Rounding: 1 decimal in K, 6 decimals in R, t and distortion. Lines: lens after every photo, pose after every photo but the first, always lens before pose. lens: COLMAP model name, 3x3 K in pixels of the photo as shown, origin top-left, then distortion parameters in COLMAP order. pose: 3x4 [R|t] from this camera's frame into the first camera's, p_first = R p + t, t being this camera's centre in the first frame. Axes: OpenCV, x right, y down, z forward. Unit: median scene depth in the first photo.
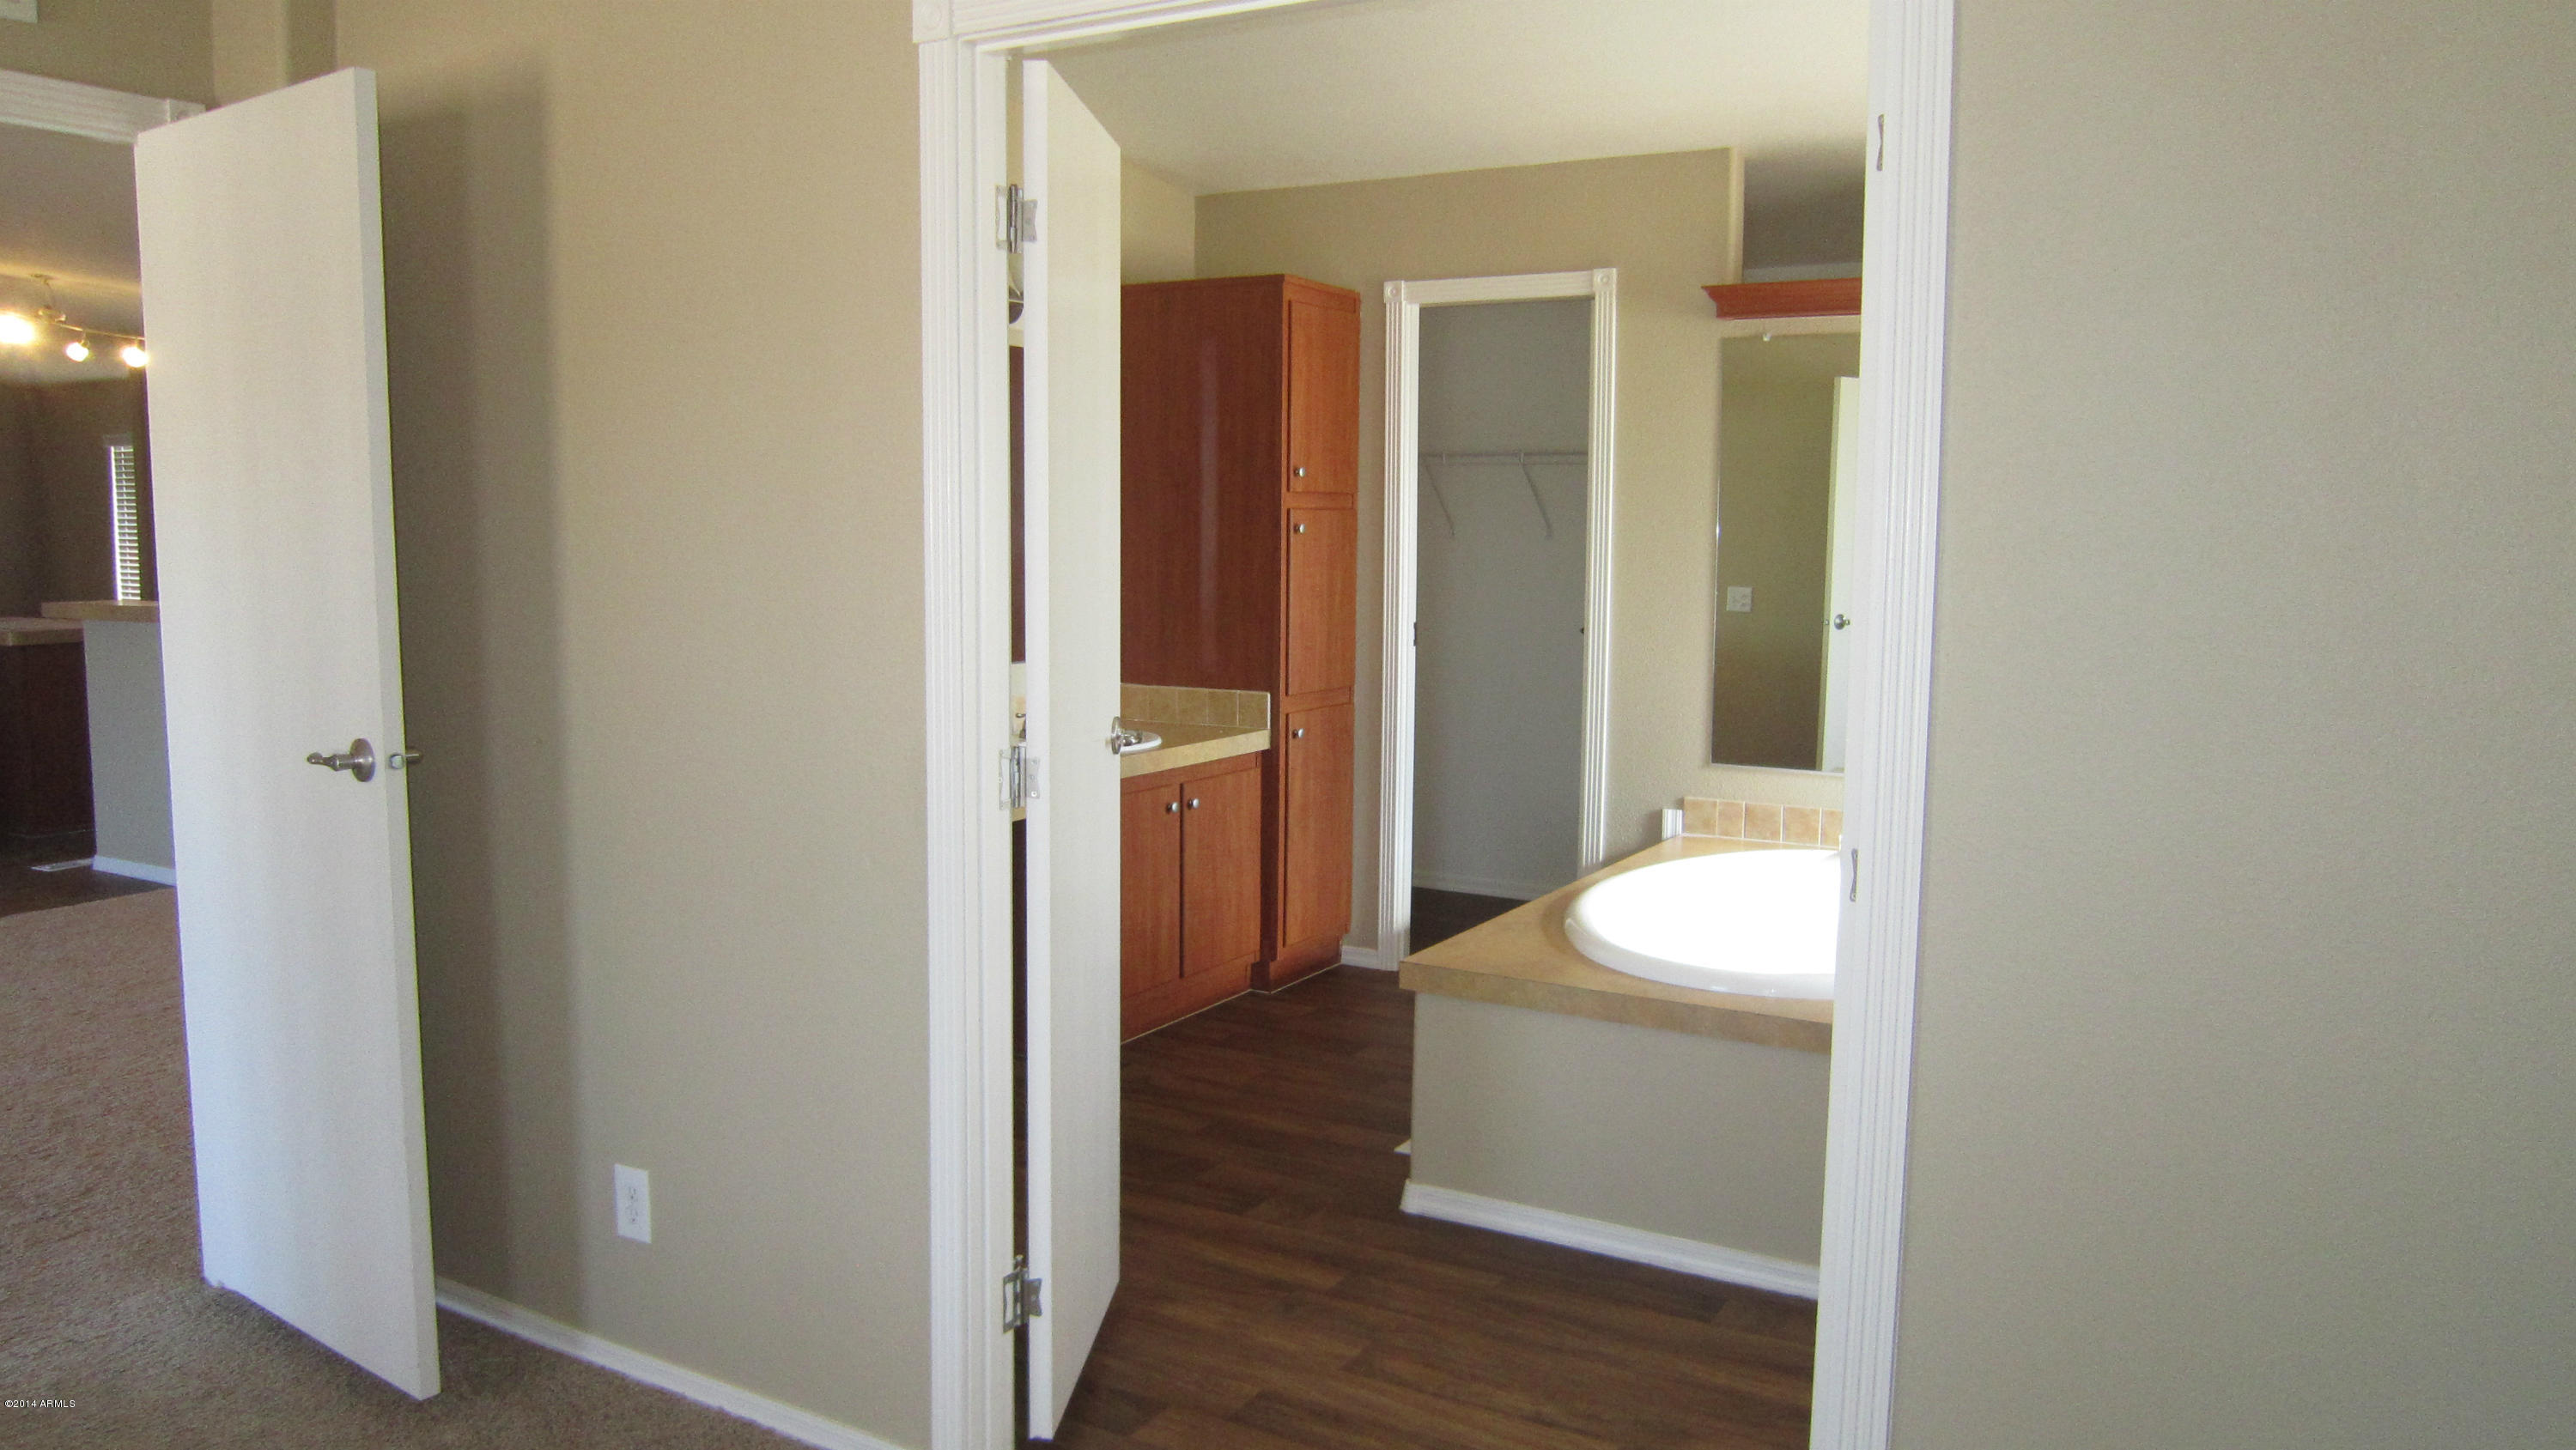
lens RADIAL K [[1842.5, 0, 1277.9], [0, 1842.5, 730.6], [0, 0, 1]] dist [-0.056392, 0.022072]
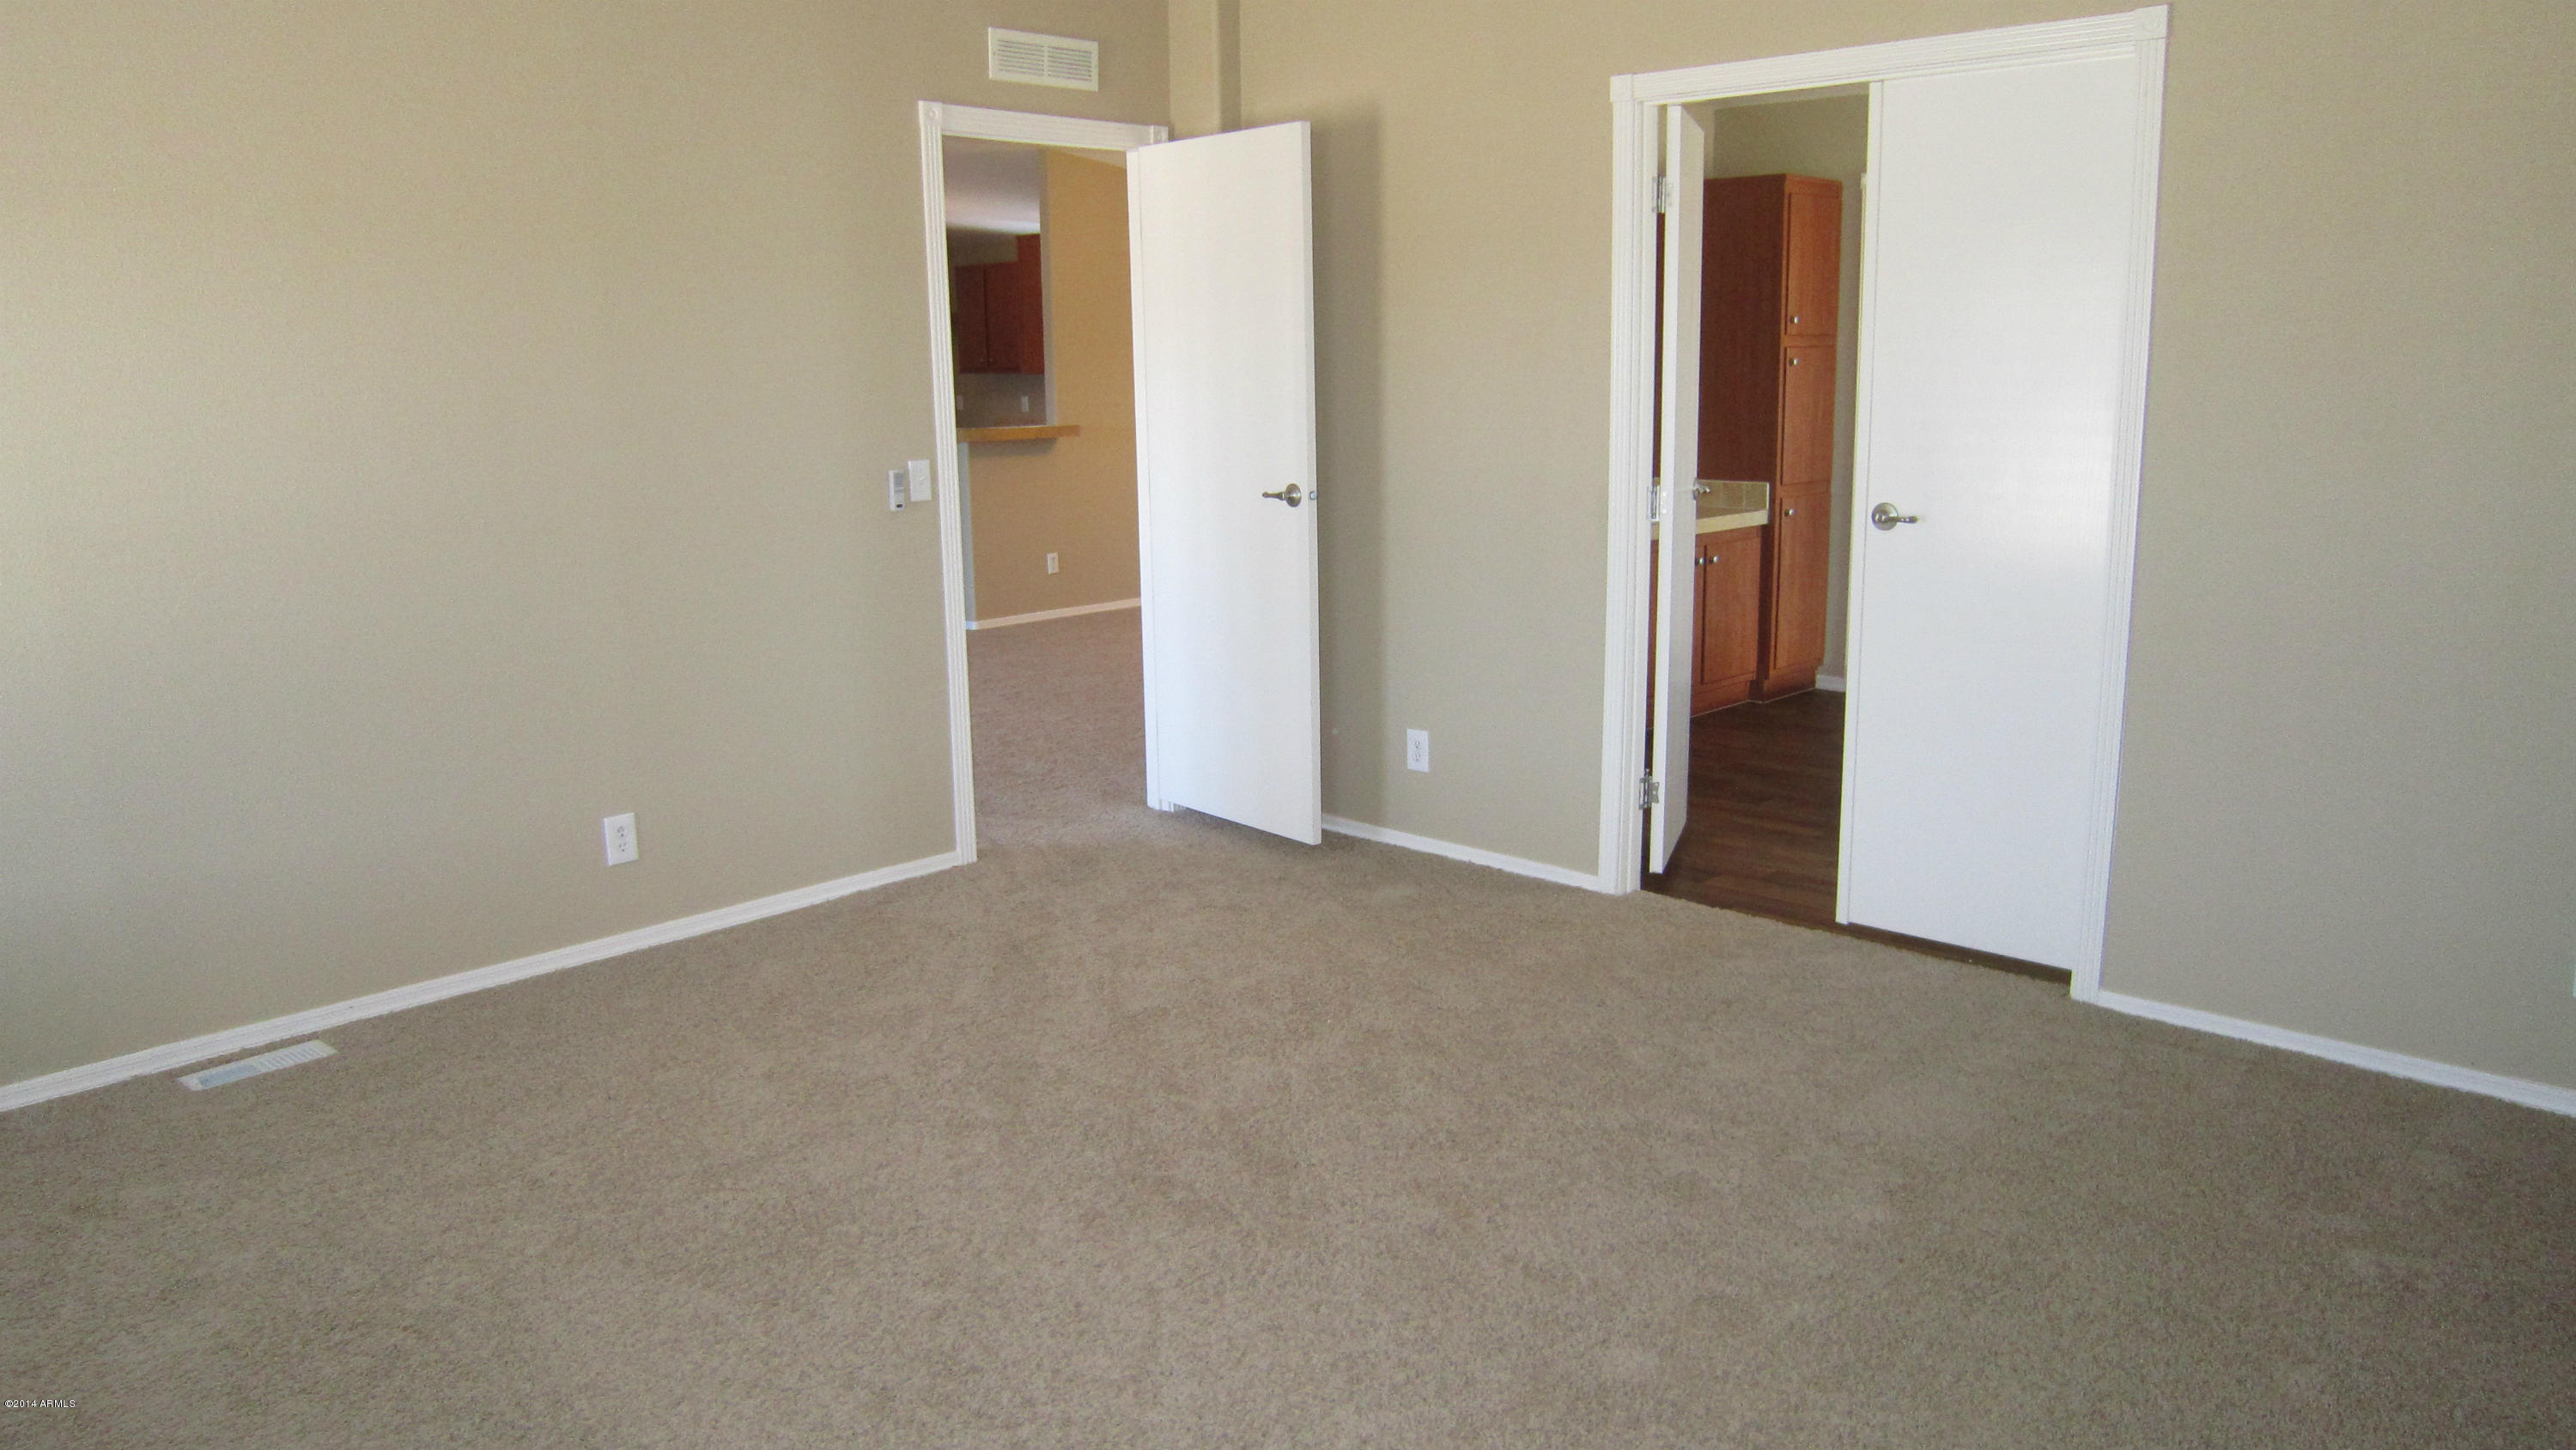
lens RADIAL K [[1842.5, 0, 1298.3], [0, 1842.5, 707.1], [0, 0, 1]] dist [-0.056392, 0.022072]
pose [[0.974097, 0.022121, -0.225045, -0.035146], [-0.005127, 0.997108, 0.075820, 0.045211], [0.226071, -0.072702, 0.971394, -0.426554]]
